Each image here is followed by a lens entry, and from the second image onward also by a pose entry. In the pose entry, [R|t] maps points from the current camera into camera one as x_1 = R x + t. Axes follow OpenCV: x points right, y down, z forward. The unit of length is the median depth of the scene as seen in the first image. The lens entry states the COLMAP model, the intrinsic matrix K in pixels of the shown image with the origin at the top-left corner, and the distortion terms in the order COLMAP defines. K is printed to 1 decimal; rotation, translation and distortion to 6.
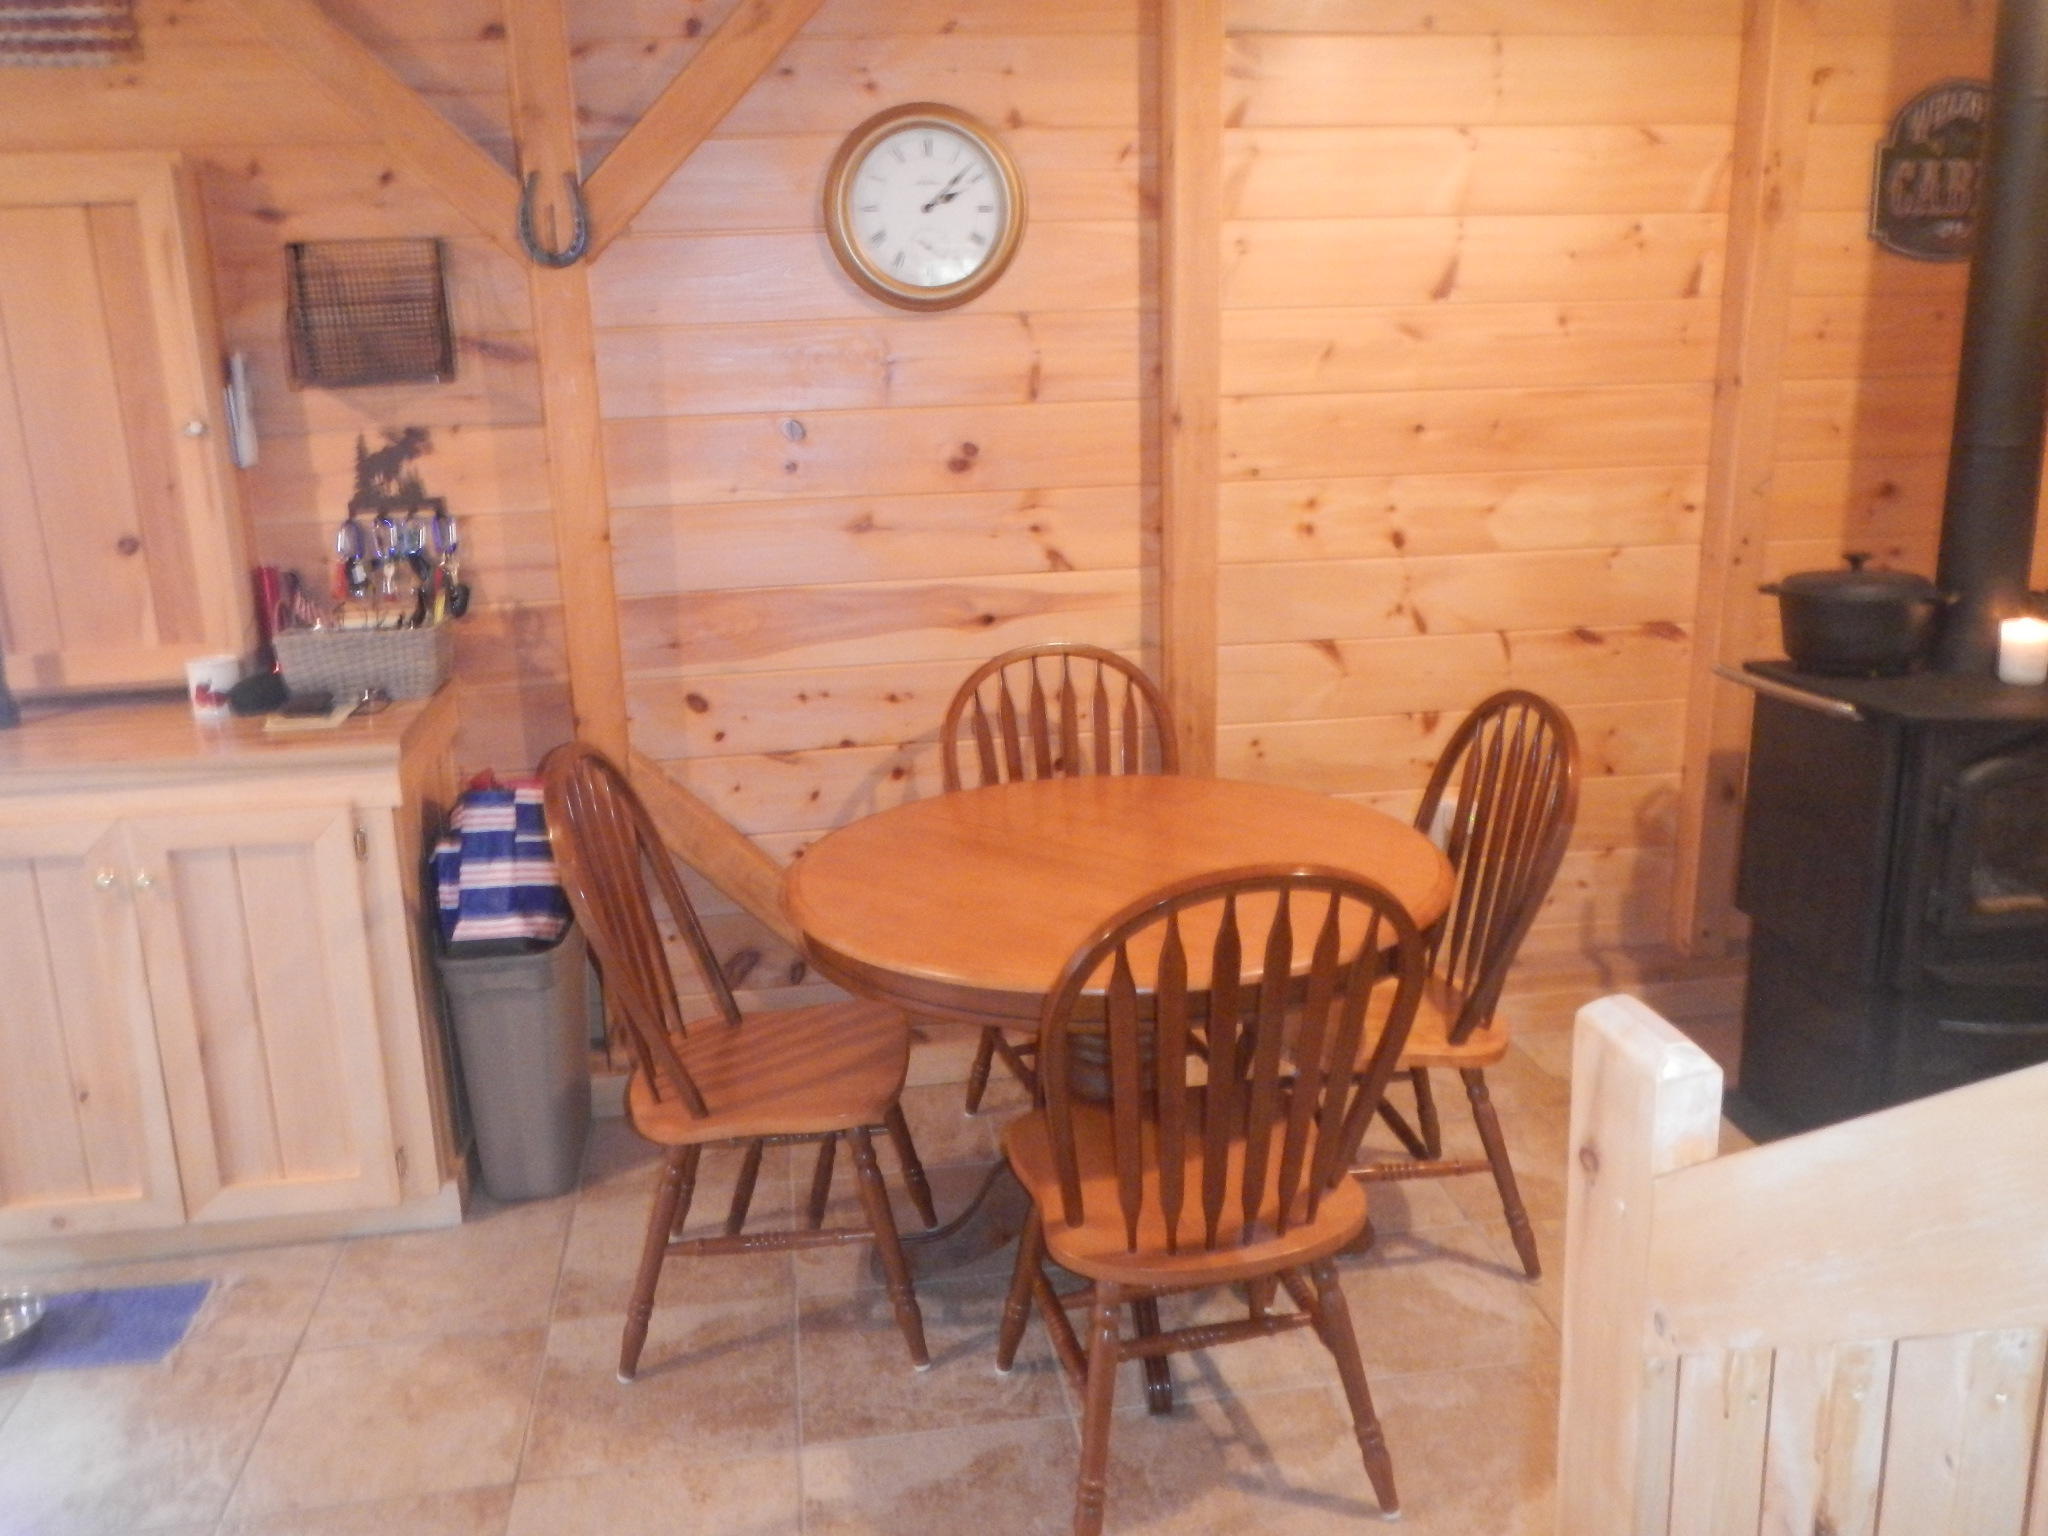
lens RADIAL K [[1677.5, 0, 1024.2], [0, 1677.5, 766.7], [0, 0, 1]] dist [-0.010193, -0.000743]
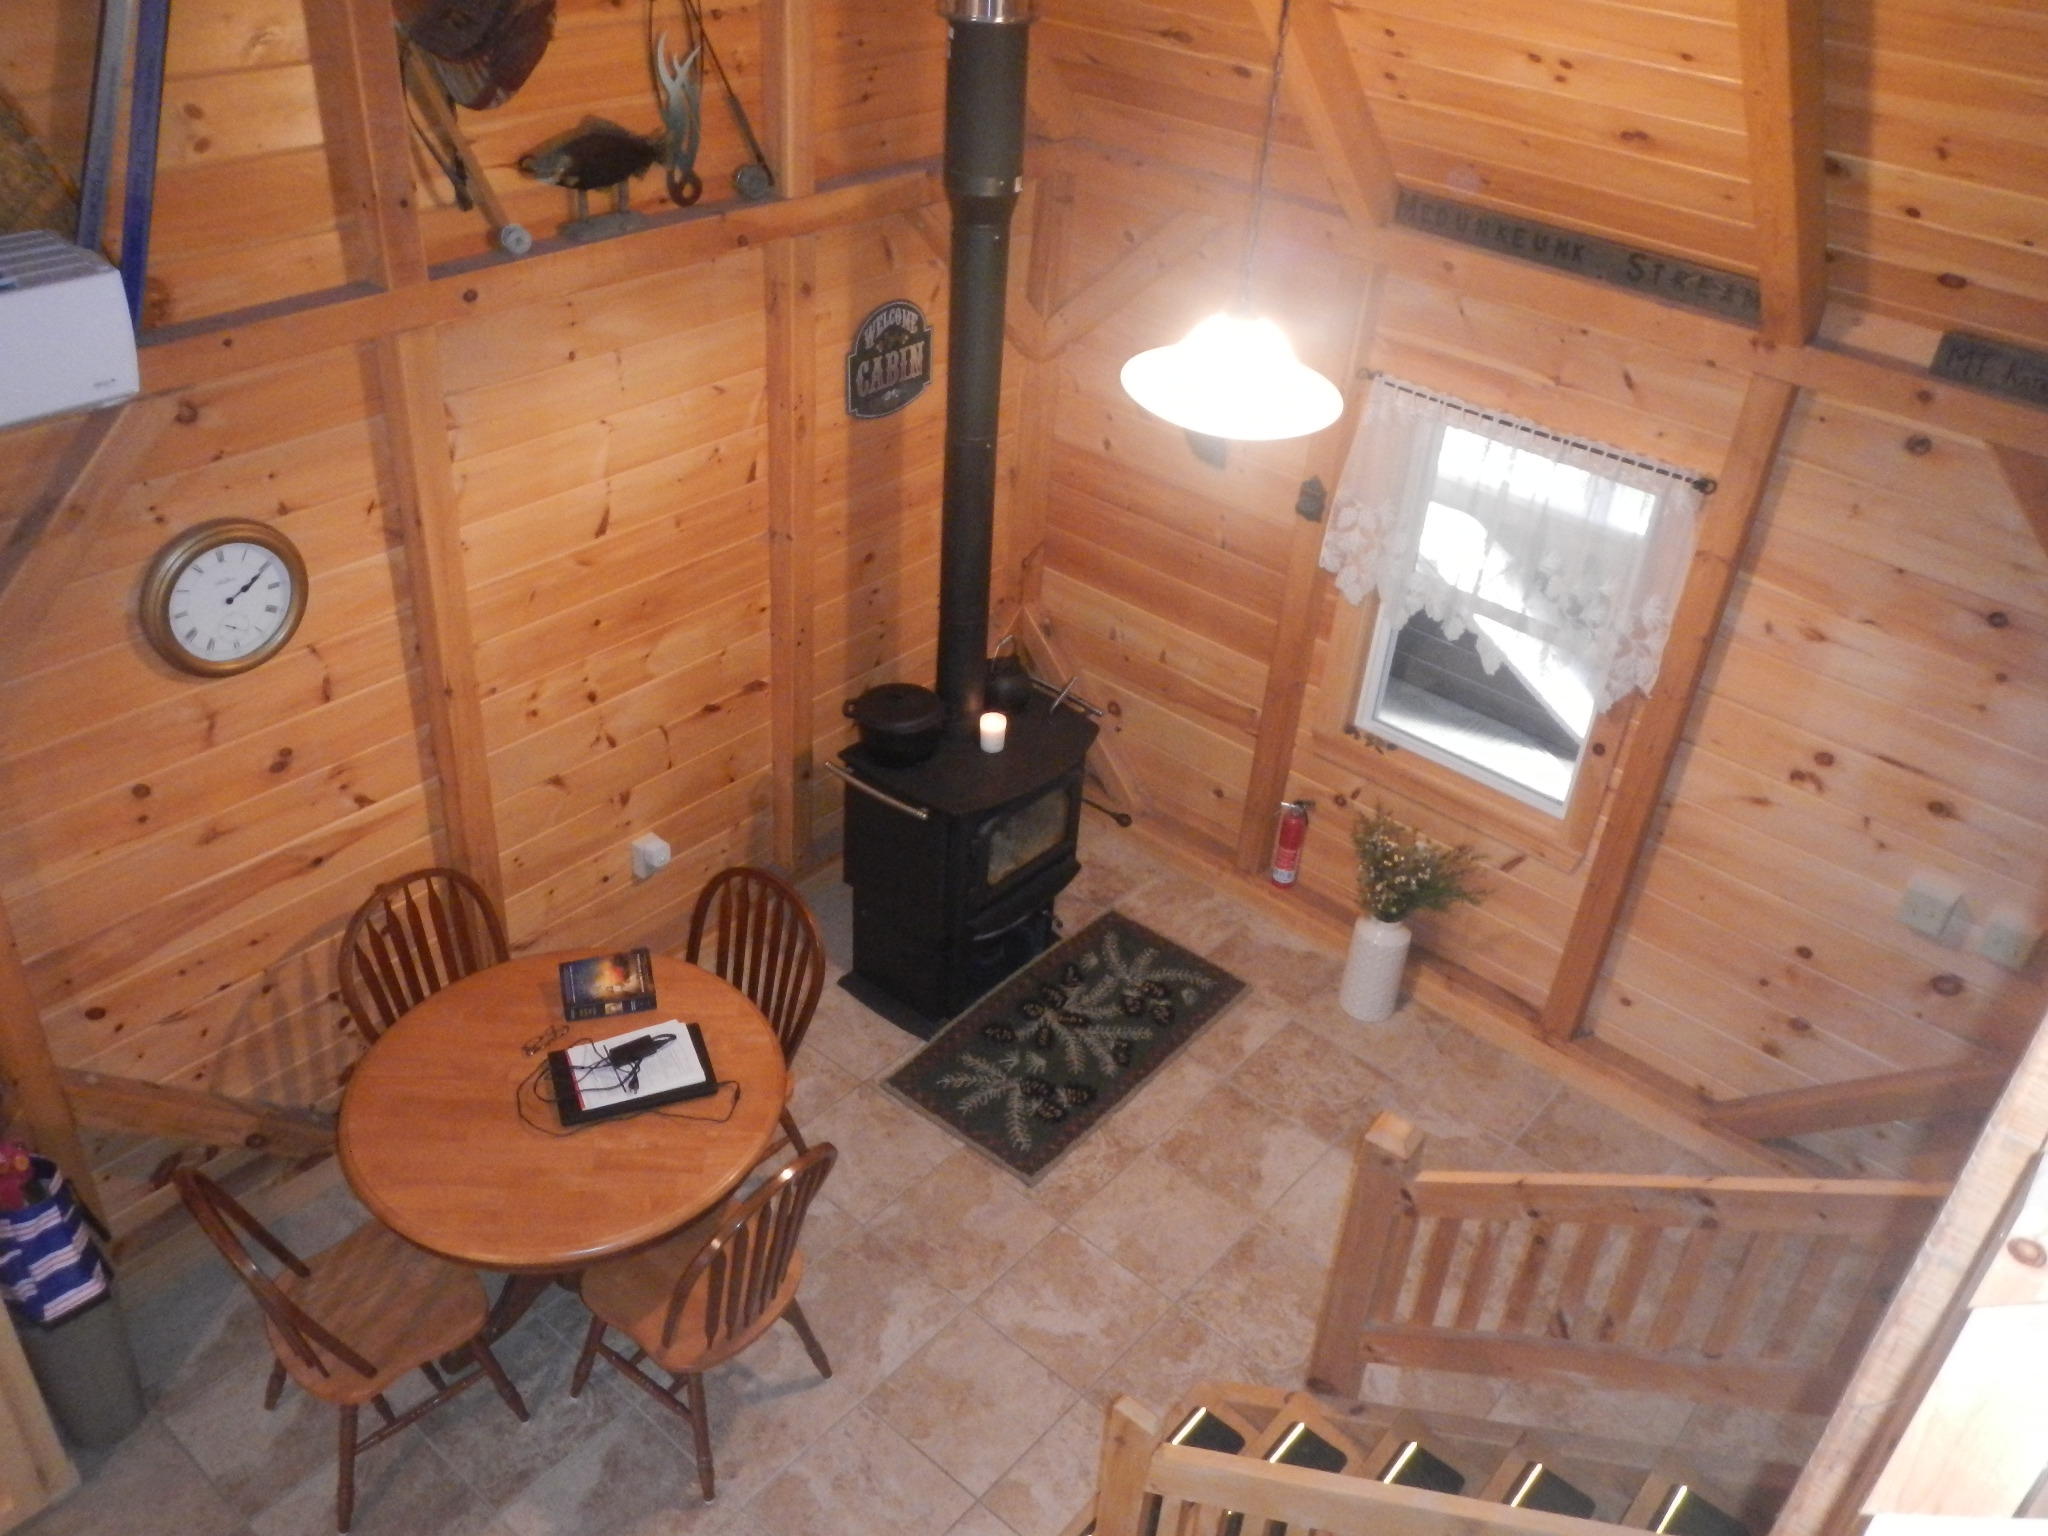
lens RADIAL K [[1677.5, 0, 1026.1], [0, 1677.5, 766.6], [0, 0, 1]] dist [-0.010193, -0.000743]
pose [[0.751099, -0.299668, 0.588260, -0.337228], [0.088409, 0.928677, 0.360199, -0.554438], [-0.654244, -0.218537, 0.724021, -0.233467]]
